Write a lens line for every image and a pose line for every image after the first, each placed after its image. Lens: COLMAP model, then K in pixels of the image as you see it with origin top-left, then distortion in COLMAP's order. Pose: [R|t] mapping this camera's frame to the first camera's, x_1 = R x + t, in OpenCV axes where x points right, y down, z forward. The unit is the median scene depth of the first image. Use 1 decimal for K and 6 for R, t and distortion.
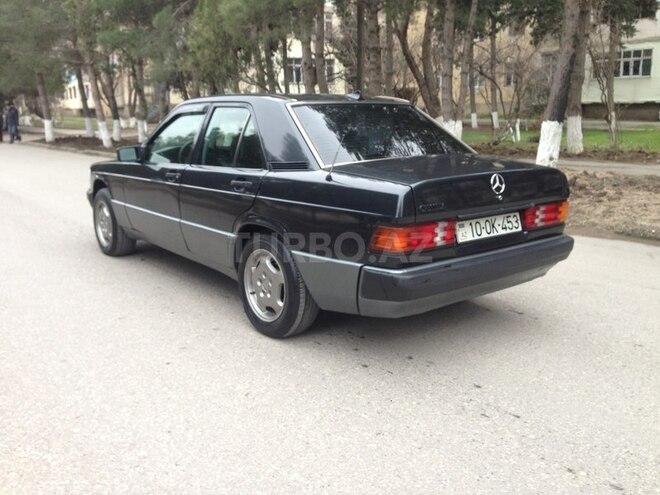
lens RADIAL K [[603.4, 0, 330.0], [0, 603.4, 247.5], [0, 0, 1]] dist [0.125901, -0.227092]
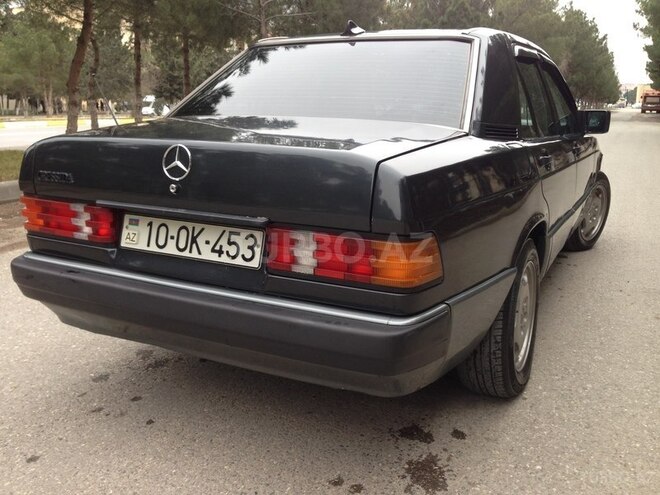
lens RADIAL K [[603.4, 0, 330.0], [0, 603.4, 247.5], [0, 0, 1]] dist [0.125901, -0.227092]
pose [[0.413696, 0.217370, -0.884085, 0.780459], [-0.206482, 0.968176, 0.141425, -0.127752], [0.886691, 0.124040, 0.445413, 0.833565]]
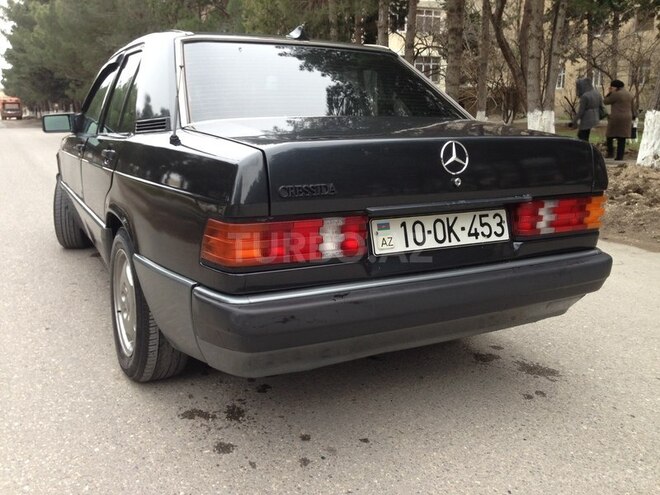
lens RADIAL K [[603.4, 0, 330.0], [0, 603.4, 247.5], [0, 0, 1]] dist [0.125901, -0.227092]
pose [[0.984206, 0.047722, -0.170474, 0.245177], [-0.048290, 0.998833, 0.000812, -0.012277], [0.170314, 0.007433, 0.985362, 0.381728]]
